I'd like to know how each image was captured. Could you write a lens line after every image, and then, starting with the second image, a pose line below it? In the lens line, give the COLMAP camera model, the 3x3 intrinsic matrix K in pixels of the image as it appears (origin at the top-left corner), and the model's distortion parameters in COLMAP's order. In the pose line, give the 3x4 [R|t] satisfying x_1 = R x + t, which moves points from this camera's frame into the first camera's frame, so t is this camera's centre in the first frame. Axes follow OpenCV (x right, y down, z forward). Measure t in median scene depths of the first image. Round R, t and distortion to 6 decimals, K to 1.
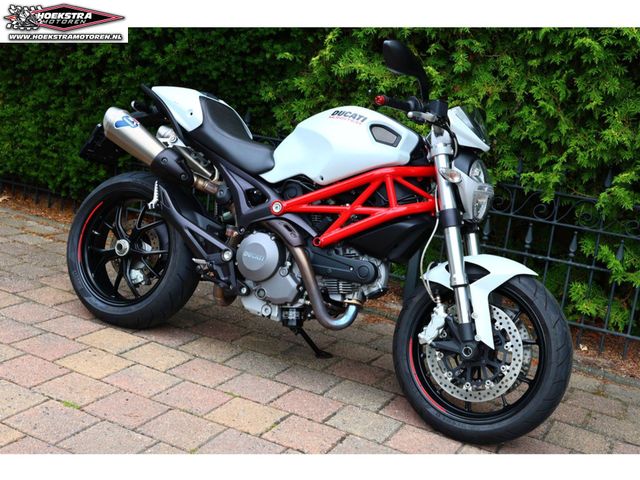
lens RADIAL K [[829.5, 0, 322.4], [0, 829.5, 239.7], [0, 0, 1]] dist [-0.002272, 0.000000]
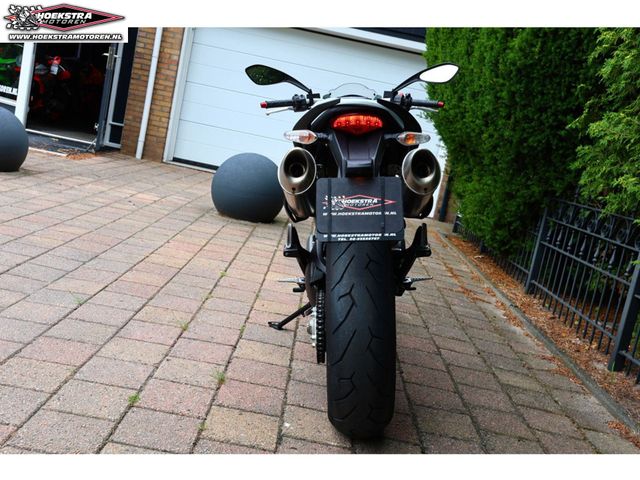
lens RADIAL K [[691.1, 0, 315.6], [0, 691.1, 240.3], [0, 0, 1]] dist [-0.005340, 0.000000]
pose [[0.442702, 0.103497, -0.890676, 0.915896], [-0.326327, 0.943796, -0.052528, 0.131537], [0.835180, 0.313905, 0.451594, 0.444779]]
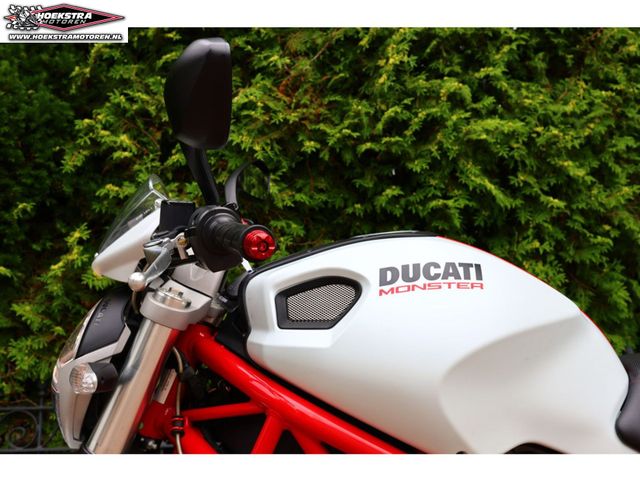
lens RADIAL K [[691.1, 0, 320.8], [0, 691.1, 241.3], [0, 0, 1]] dist [-0.005340, 0.000000]
pose [[0.834990, -0.024920, 0.549701, -0.181283], [0.232363, 0.921506, -0.311182, -0.020411], [-0.498798, 0.387564, 0.775238, 0.610345]]
